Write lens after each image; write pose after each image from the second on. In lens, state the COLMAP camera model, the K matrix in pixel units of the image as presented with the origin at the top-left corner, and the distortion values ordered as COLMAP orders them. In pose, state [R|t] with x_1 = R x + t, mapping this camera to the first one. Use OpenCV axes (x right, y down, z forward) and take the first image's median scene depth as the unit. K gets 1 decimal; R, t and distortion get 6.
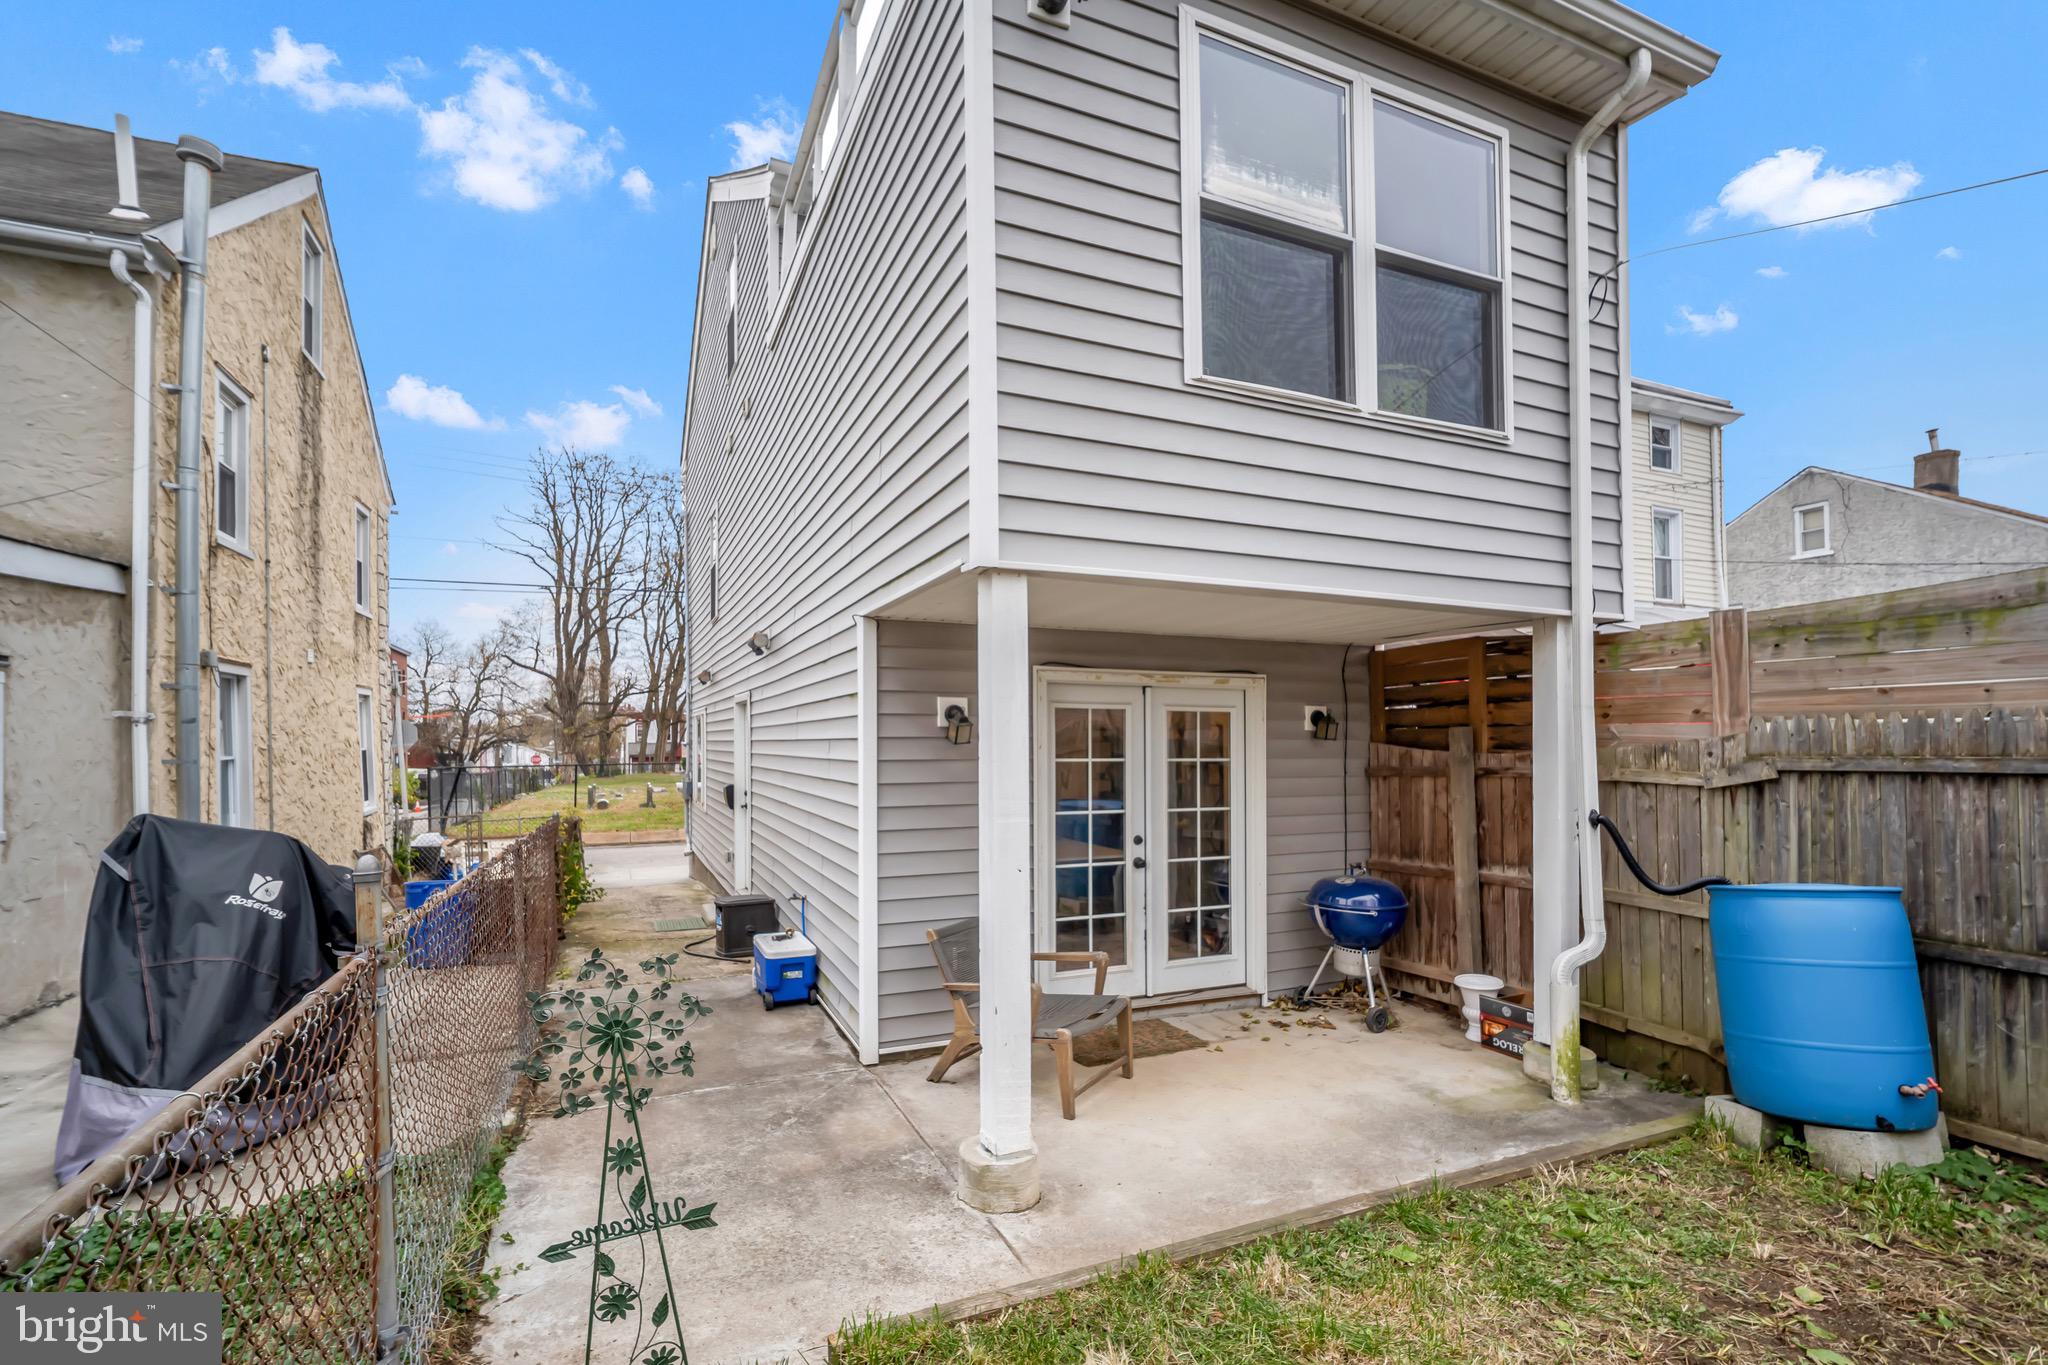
lens RADIAL K [[882.5, 0, 1026.8], [0, 882.5, 743.3], [0, 0, 1]] dist [-0.000011, -0.000228]
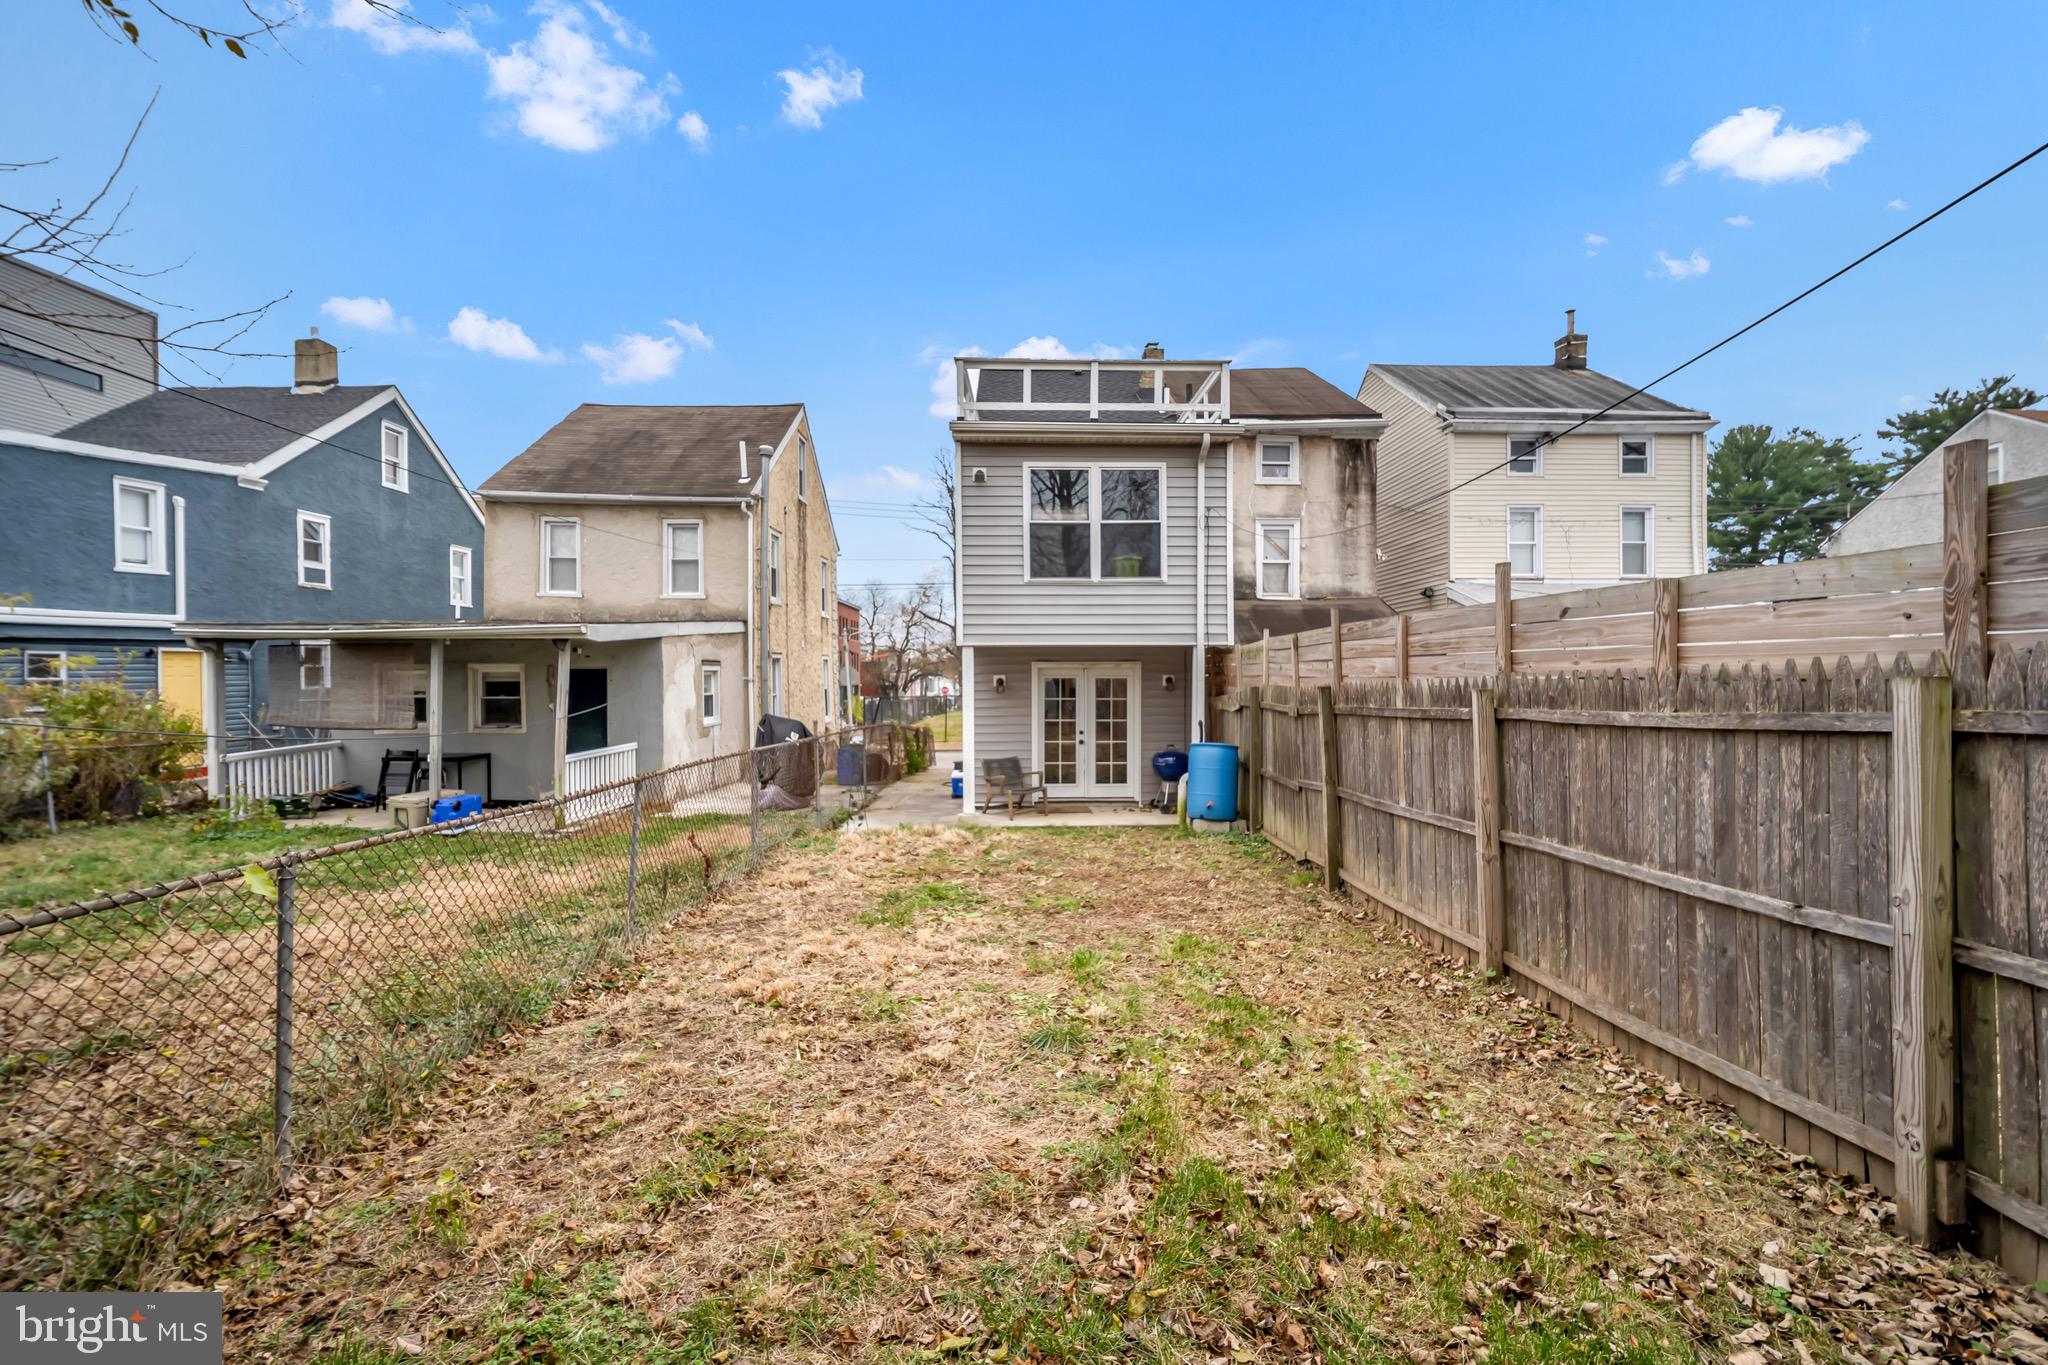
lens RADIAL K [[847.6, 0, 1024.0], [0, 847.6, 682.5], [0, 0, 1]] dist [0.001173, 0.000043]
pose [[0.911497, -0.002124, -0.411302, 0.728253], [0.006266, 0.999942, 0.008723, -0.035720], [0.411259, -0.010528, 0.911458, -0.913704]]
